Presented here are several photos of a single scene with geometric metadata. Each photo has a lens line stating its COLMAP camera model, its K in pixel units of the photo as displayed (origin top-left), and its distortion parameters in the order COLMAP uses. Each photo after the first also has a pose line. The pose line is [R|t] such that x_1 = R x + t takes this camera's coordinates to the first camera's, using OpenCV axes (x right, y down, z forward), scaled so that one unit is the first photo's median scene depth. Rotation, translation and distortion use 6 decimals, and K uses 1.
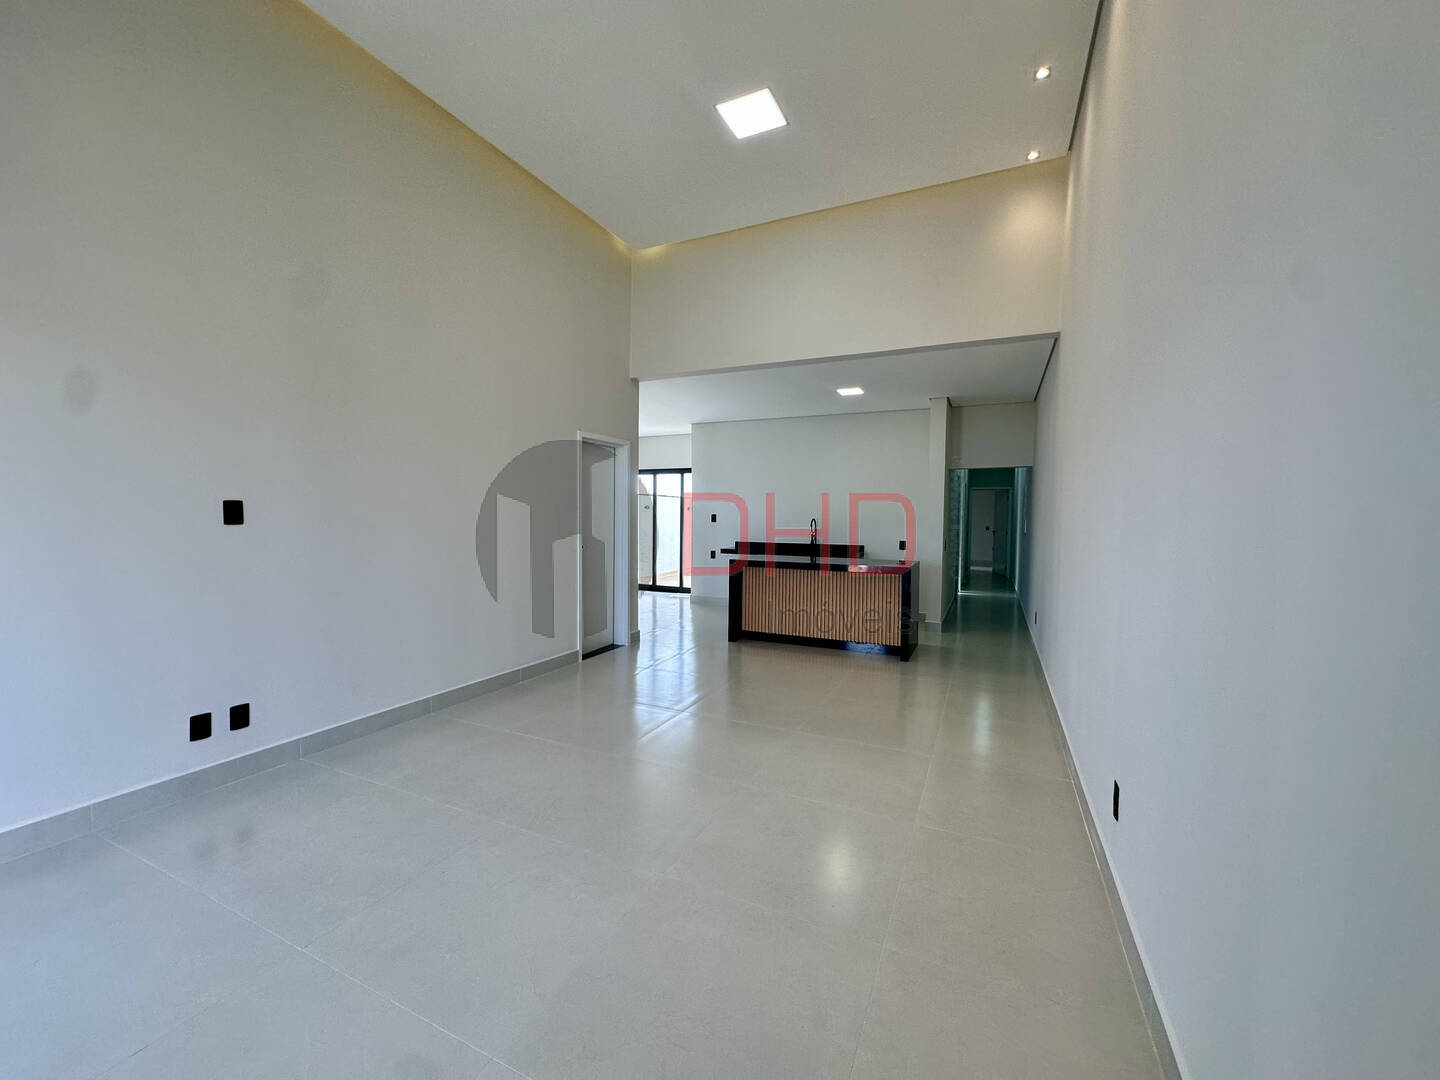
lens RADIAL K [[577.1, 0, 720.0], [0, 577.1, 540.0], [0, 0, 1]] dist [-0.000140, -0.000026]
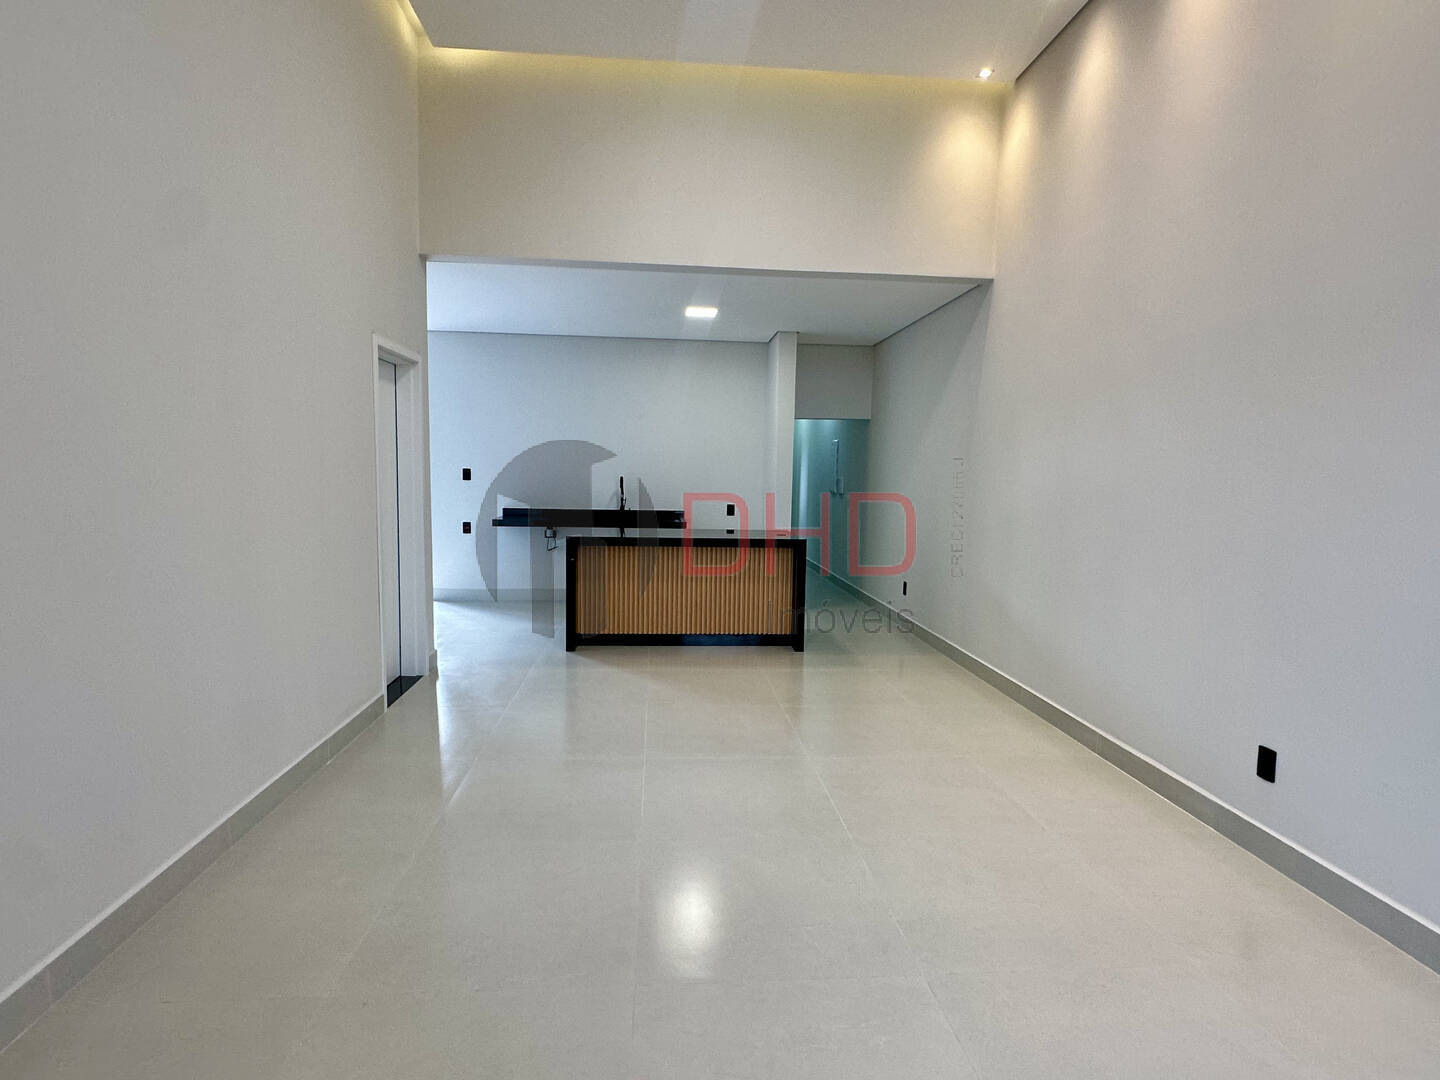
lens RADIAL K [[753.7, 0, 720.0], [0, 753.7, 540.0], [0, 0, 1]] dist [0.001721, 0.000222]
pose [[0.867526, -0.038796, 0.495876, -0.274275], [0.012382, 0.998329, 0.056443, -0.011428], [-0.497237, -0.042826, 0.866557, 0.108113]]
